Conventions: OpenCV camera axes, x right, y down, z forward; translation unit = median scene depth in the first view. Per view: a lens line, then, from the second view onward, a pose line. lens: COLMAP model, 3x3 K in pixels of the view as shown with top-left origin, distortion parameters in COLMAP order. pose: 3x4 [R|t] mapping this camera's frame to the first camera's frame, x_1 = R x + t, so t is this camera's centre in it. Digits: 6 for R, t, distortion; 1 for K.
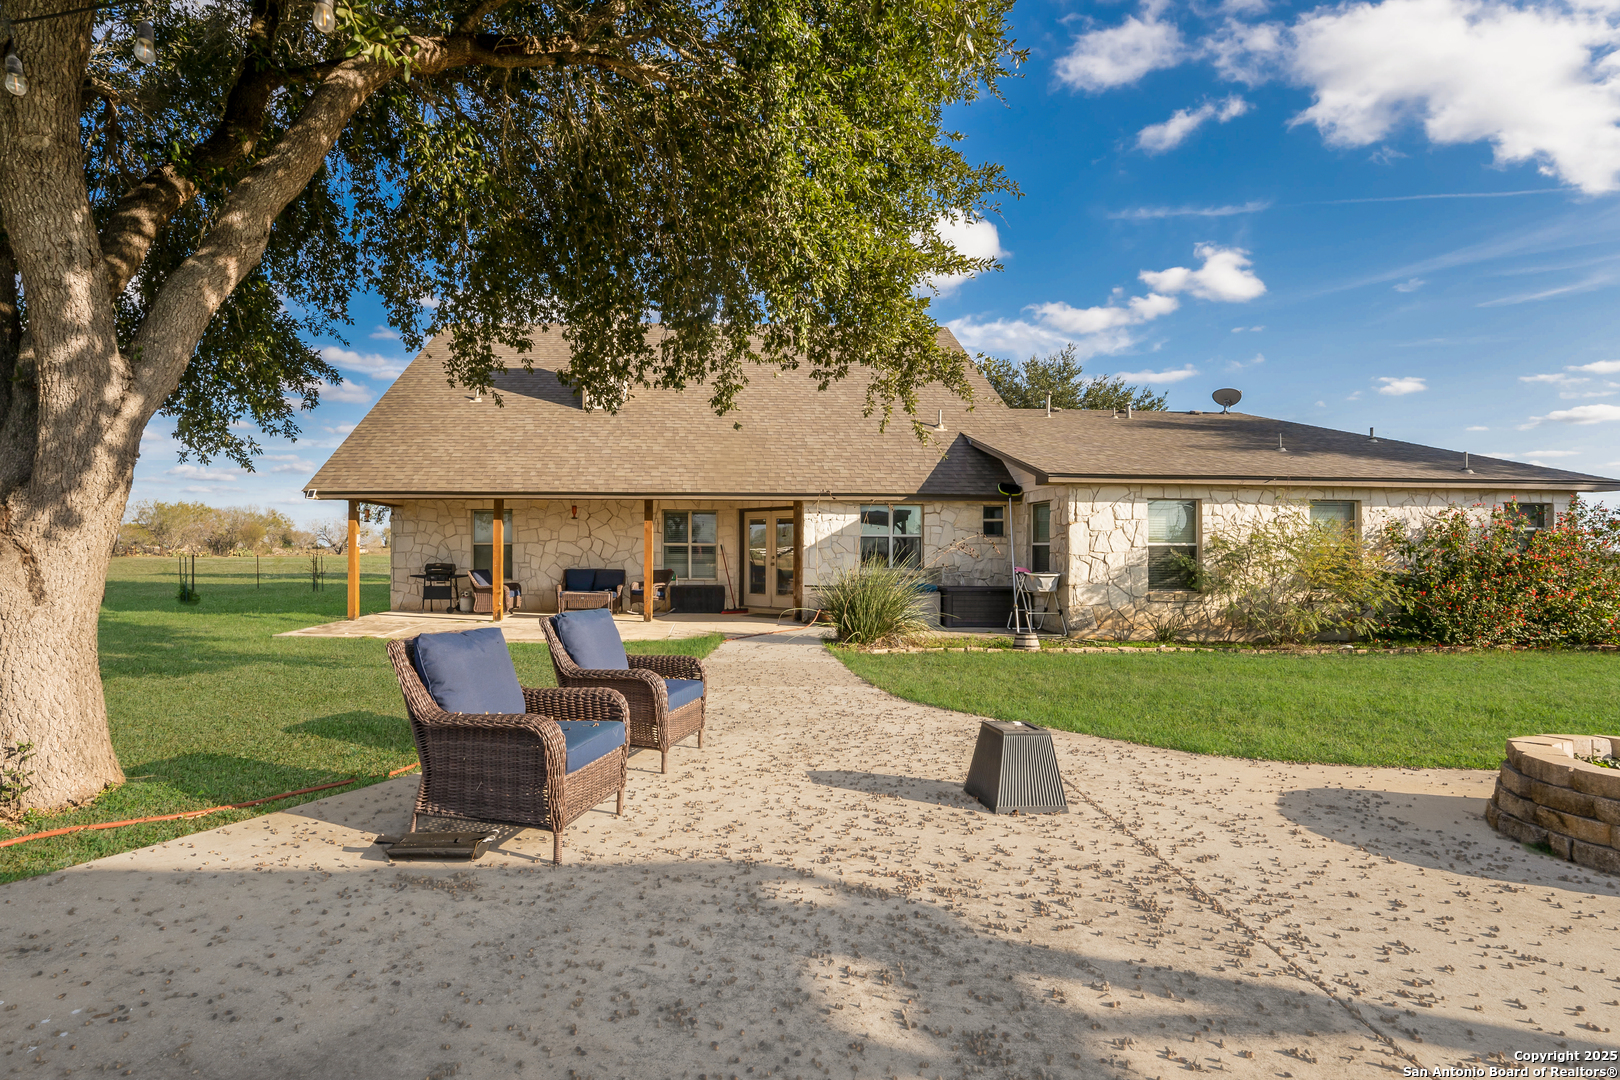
lens RADIAL K [[668.9, 0, 810.0], [0, 668.9, 540.0], [0, 0, 1]] dist [-0.029691, -0.000138]
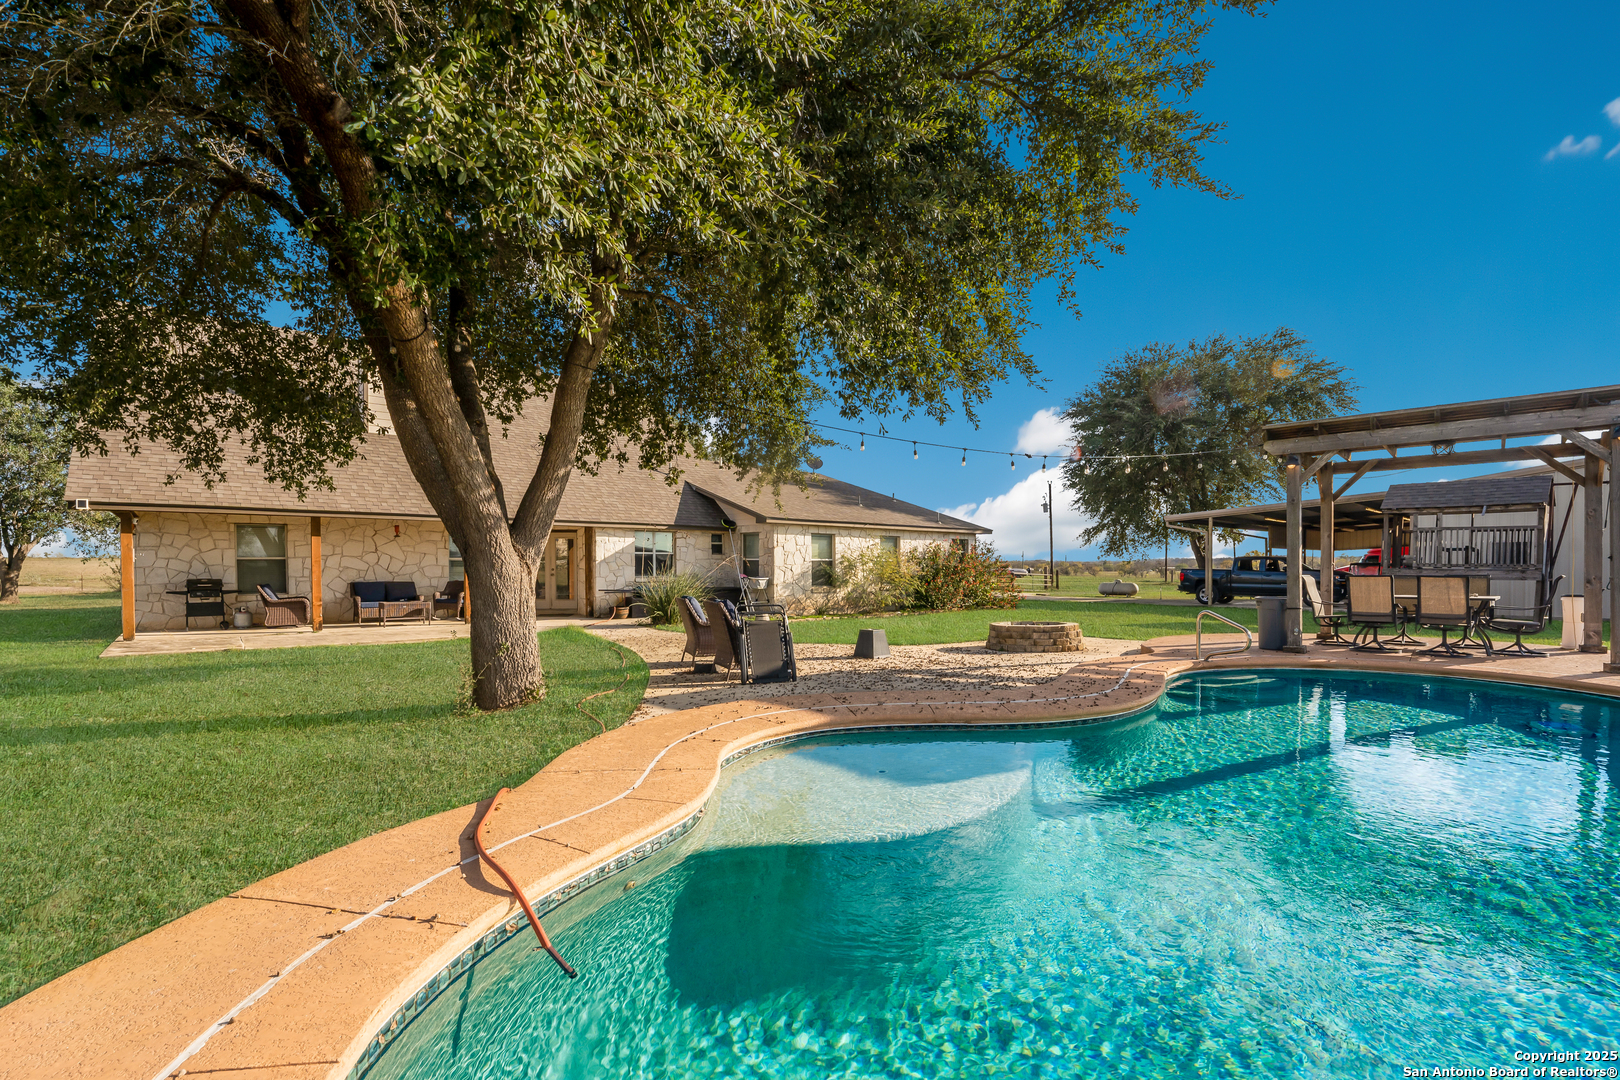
lens RADIAL K [[668.9, 0, 810.0], [0, 668.9, 540.0], [0, 0, 1]] dist [-0.029691, -0.000138]
pose [[0.781384, 0.017003, 0.623819, -0.573755], [-0.008174, 0.999822, -0.017013, -0.014959], [-0.623997, 0.008194, 0.781384, -0.353502]]
